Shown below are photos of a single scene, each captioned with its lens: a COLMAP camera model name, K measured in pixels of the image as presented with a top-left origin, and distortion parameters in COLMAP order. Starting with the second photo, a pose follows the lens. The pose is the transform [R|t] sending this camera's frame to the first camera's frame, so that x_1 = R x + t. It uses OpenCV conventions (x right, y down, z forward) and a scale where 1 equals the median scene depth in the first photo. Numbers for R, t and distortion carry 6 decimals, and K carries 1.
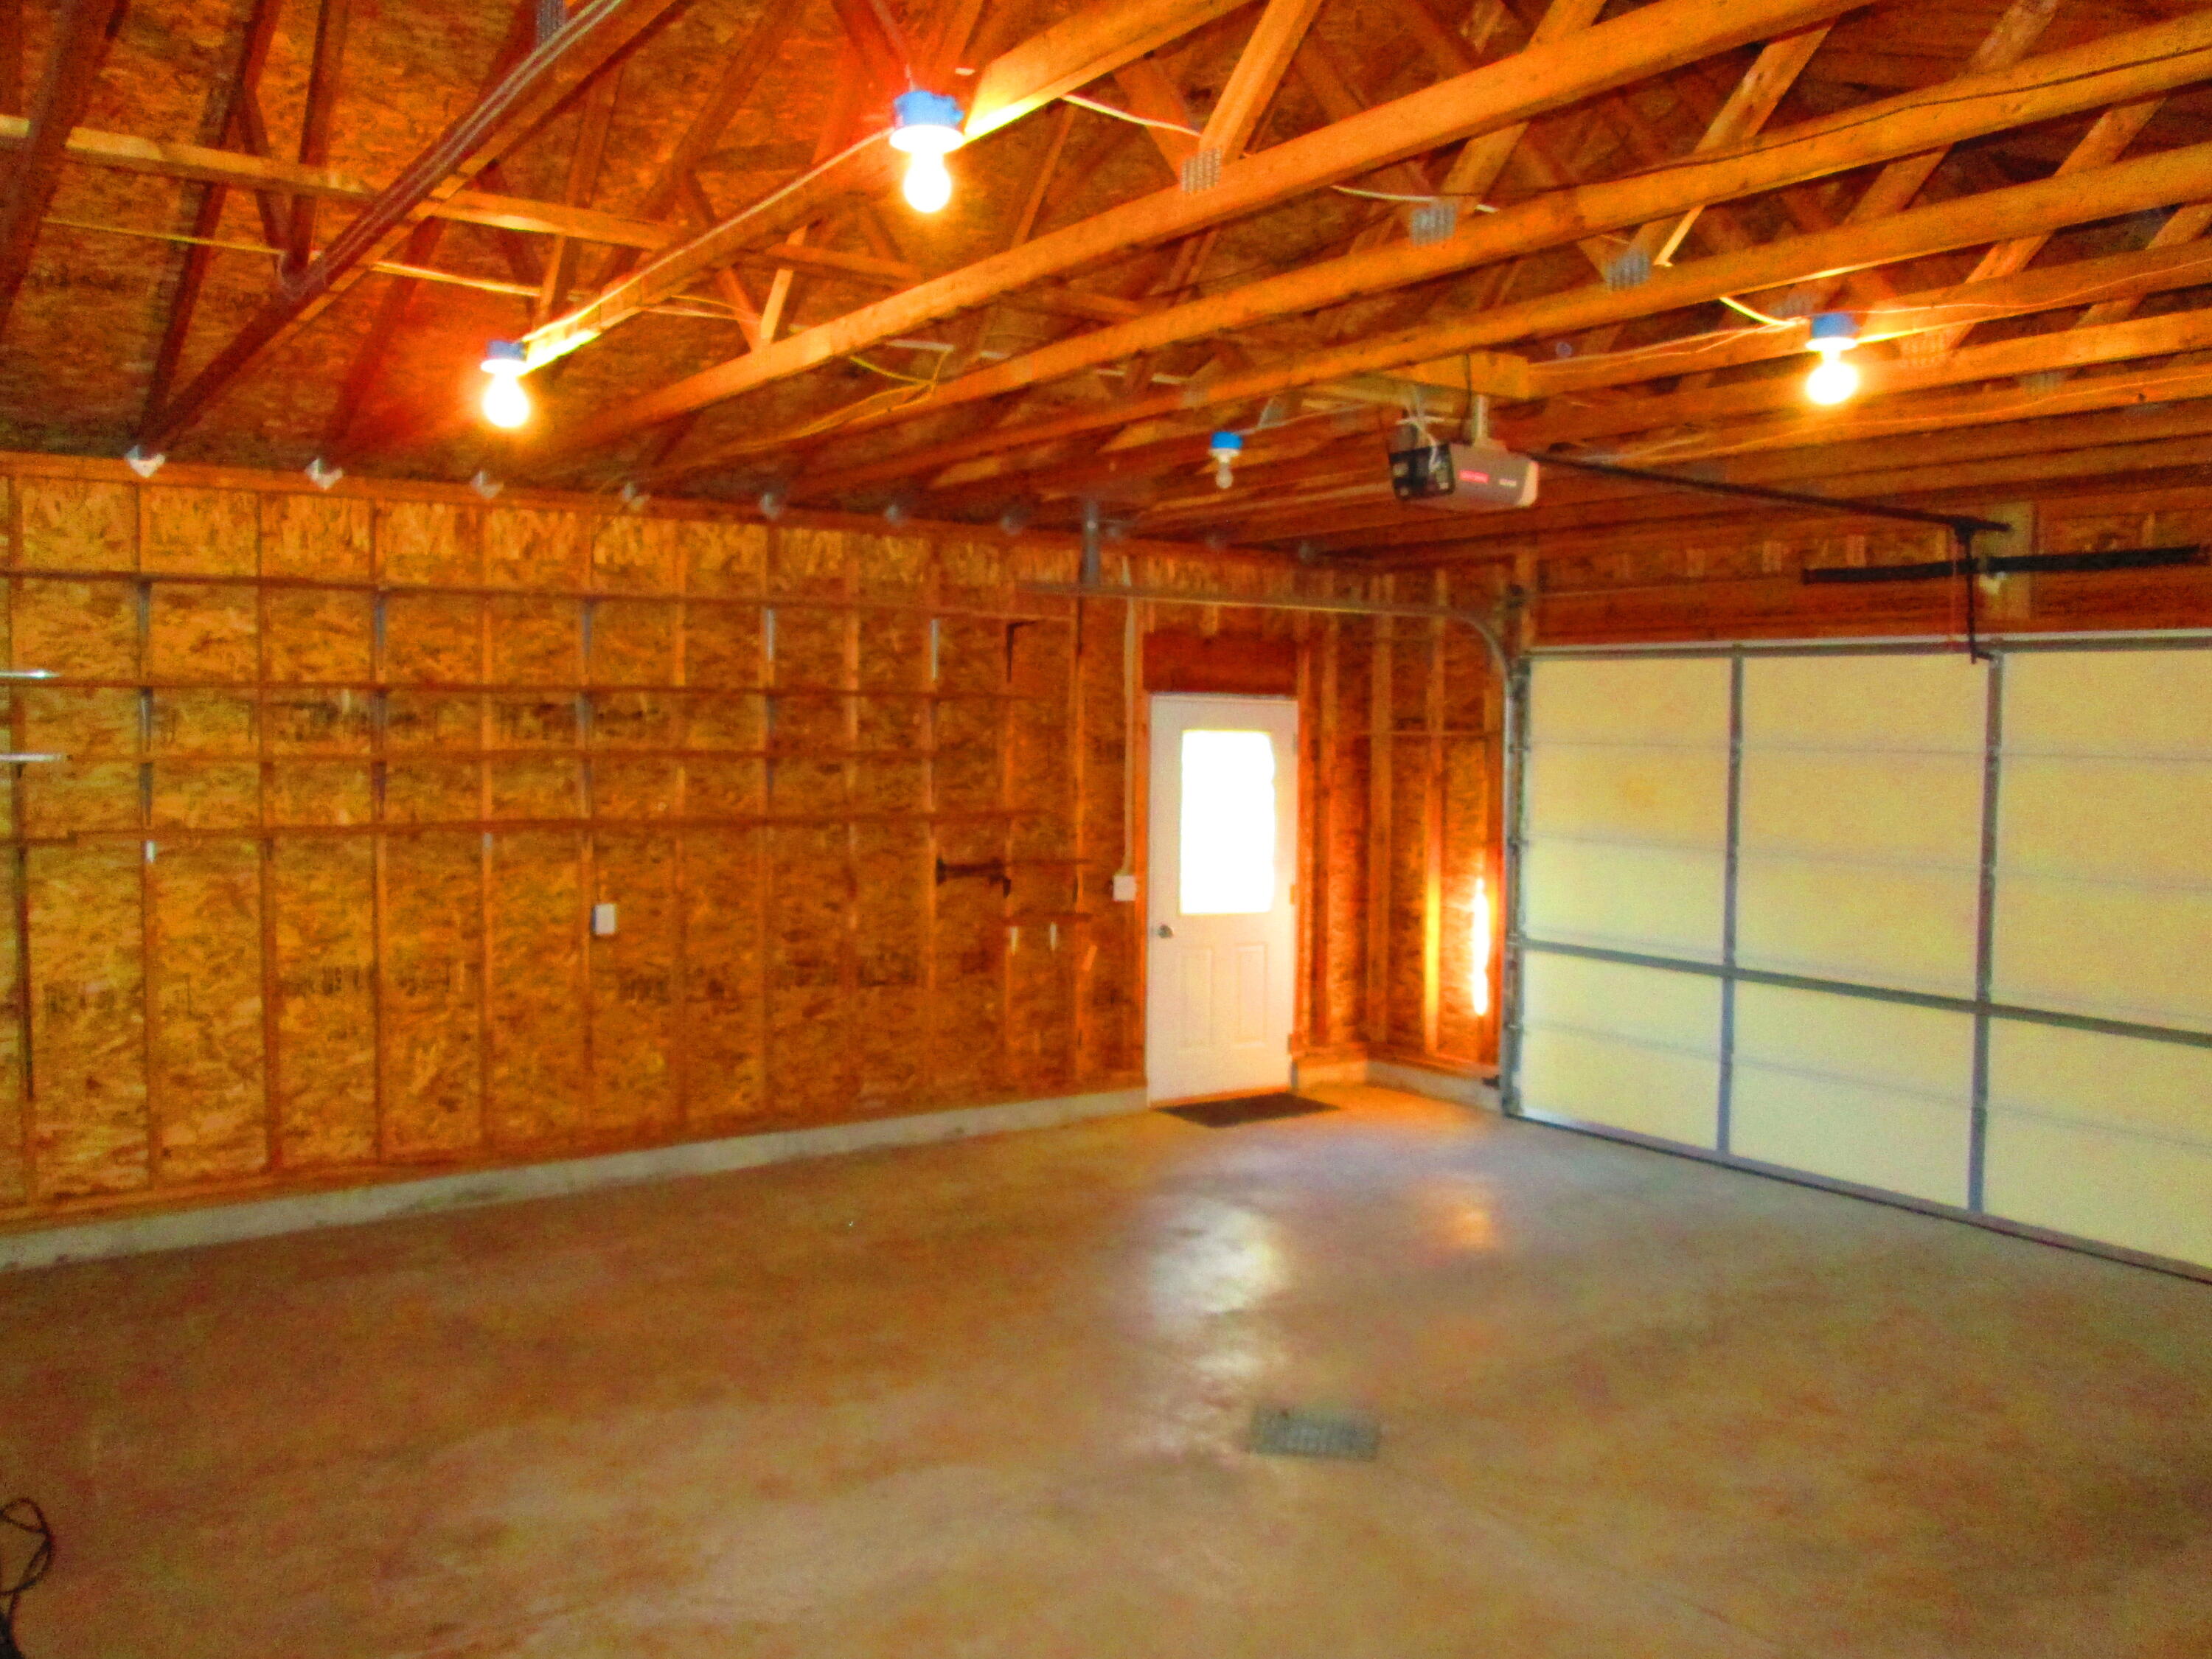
lens RADIAL K [[1842.3, 0, 1106.0], [0, 1842.3, 829.5], [0, 0, 1]] dist [-0.038133, 0.004451]
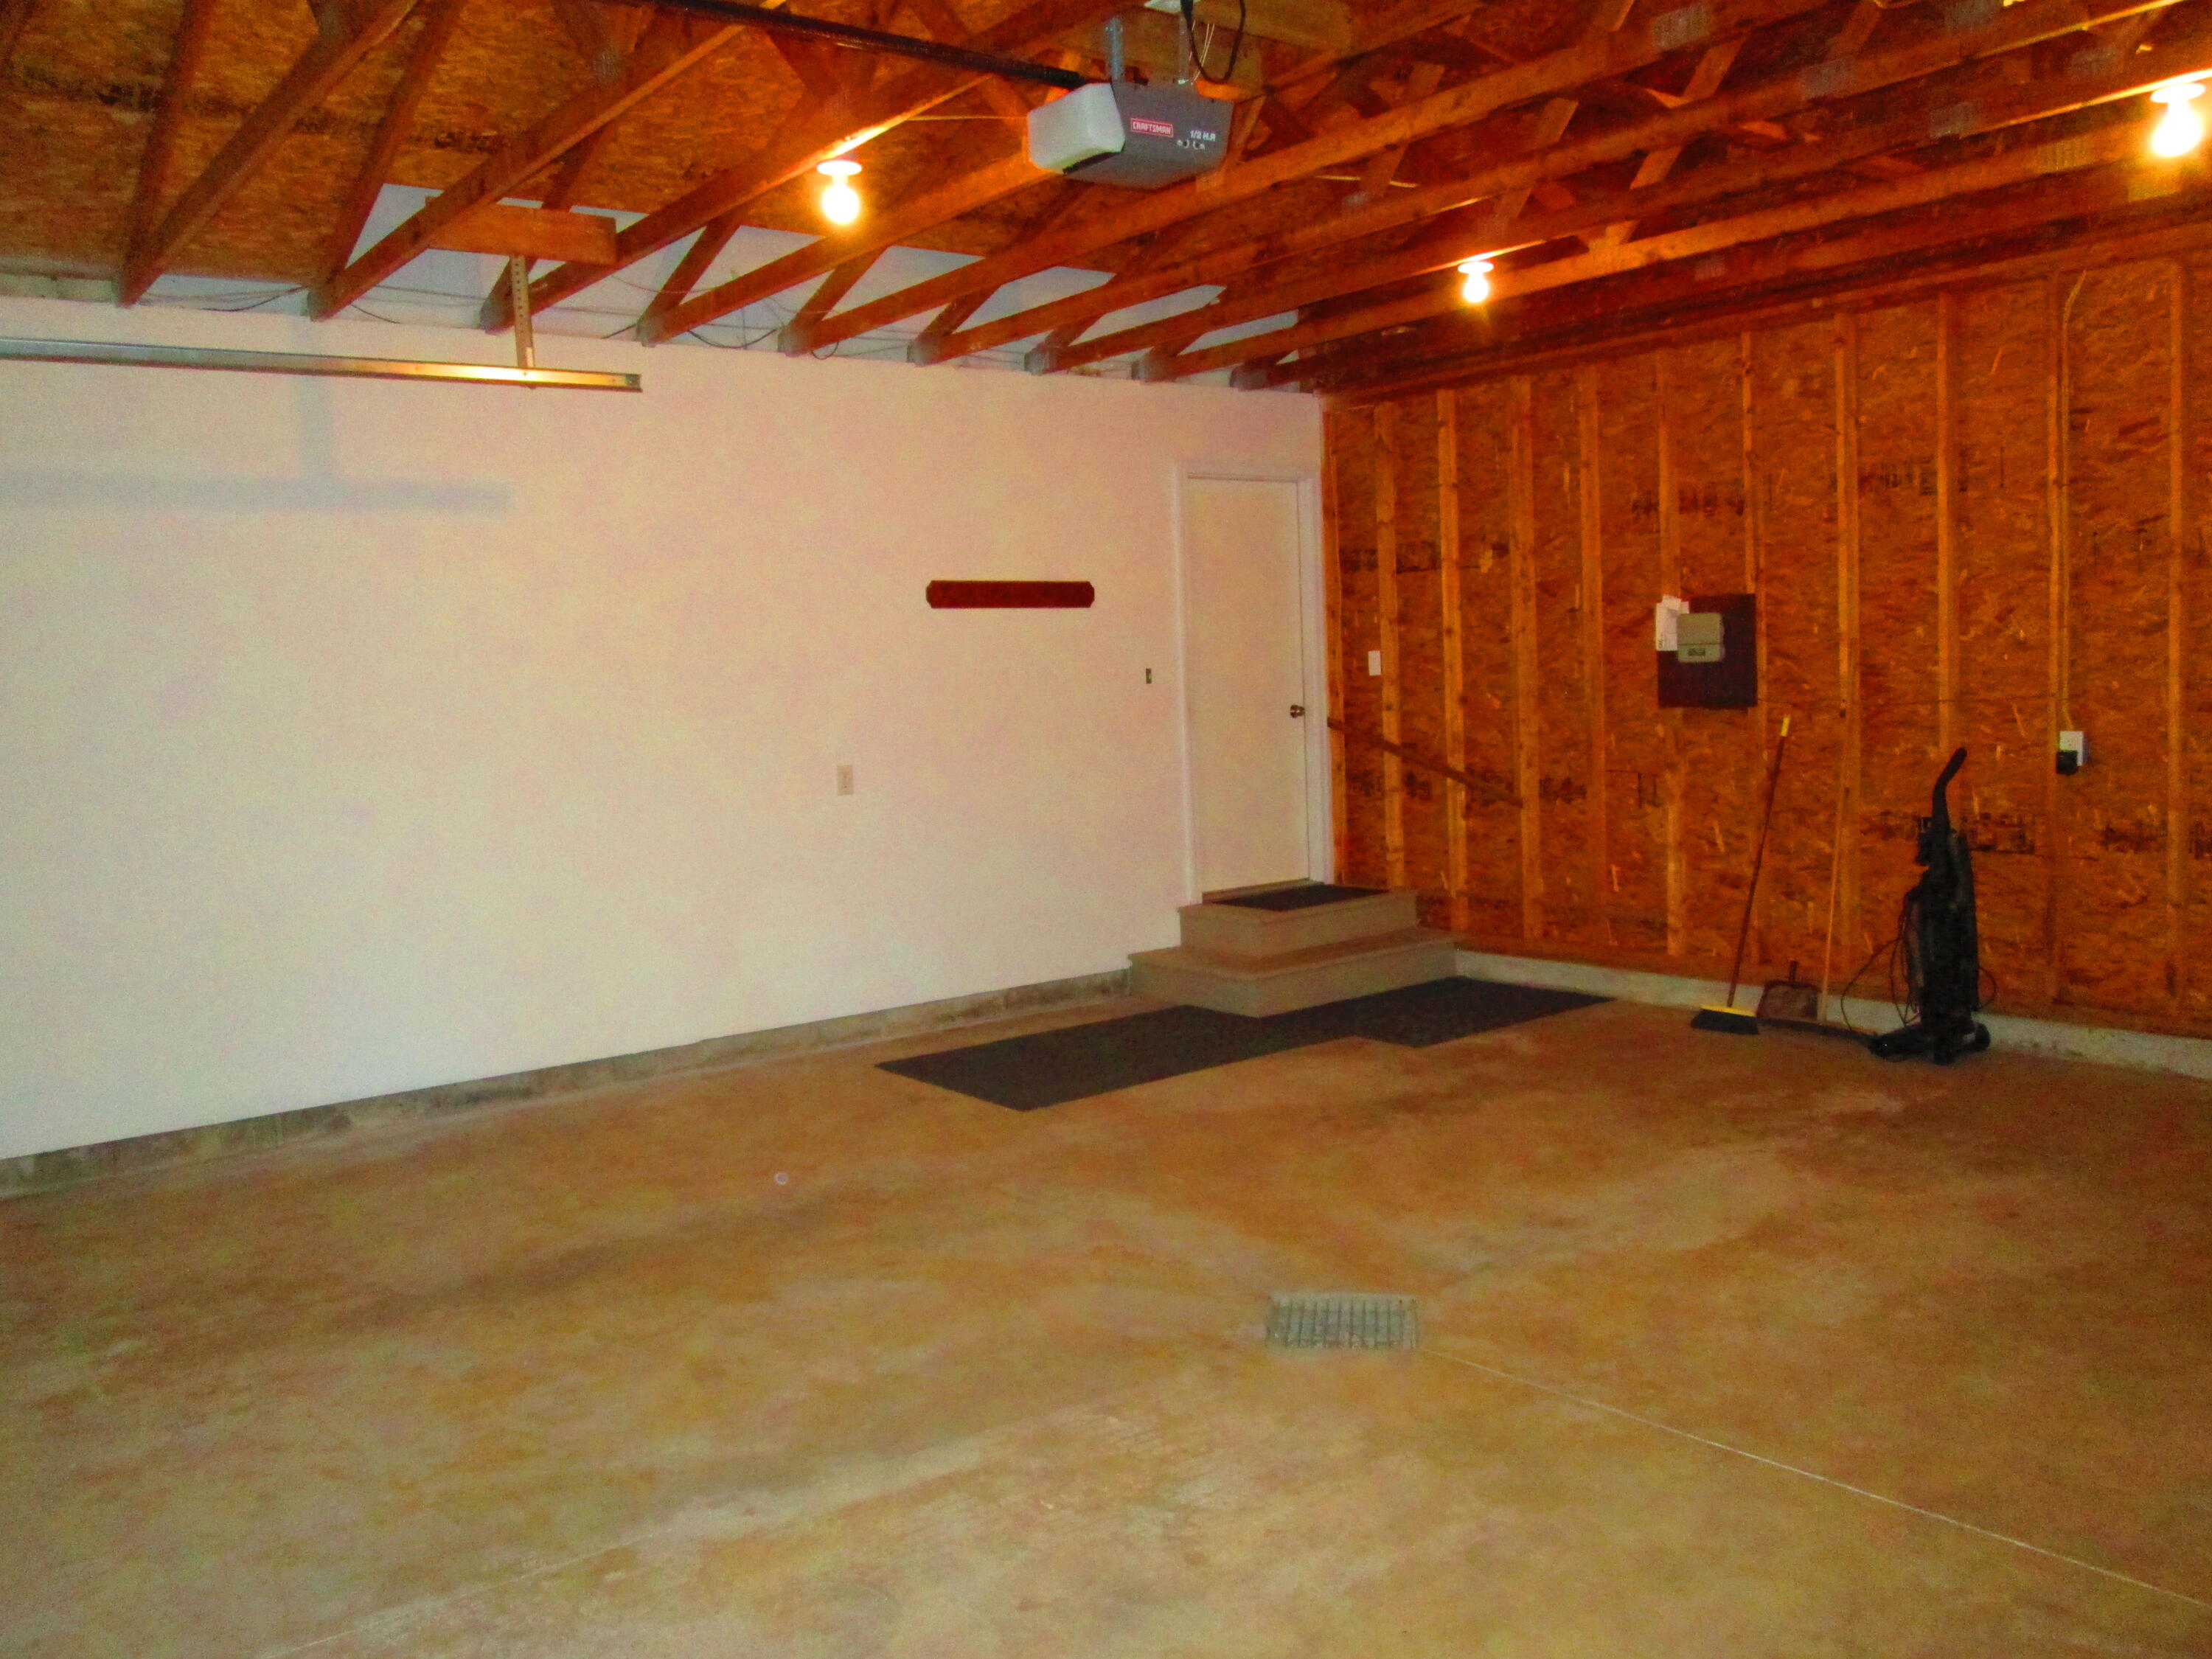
lens RADIAL K [[1842.3, 0, 1106.0], [0, 1842.3, 829.5], [0, 0, 1]] dist [-0.038133, 0.004451]
pose [[-0.998785, 0.031106, -0.038233, 0.298254], [0.025703, 0.990584, 0.134470, -0.019176], [0.042056, 0.133324, -0.990180, 2.171846]]
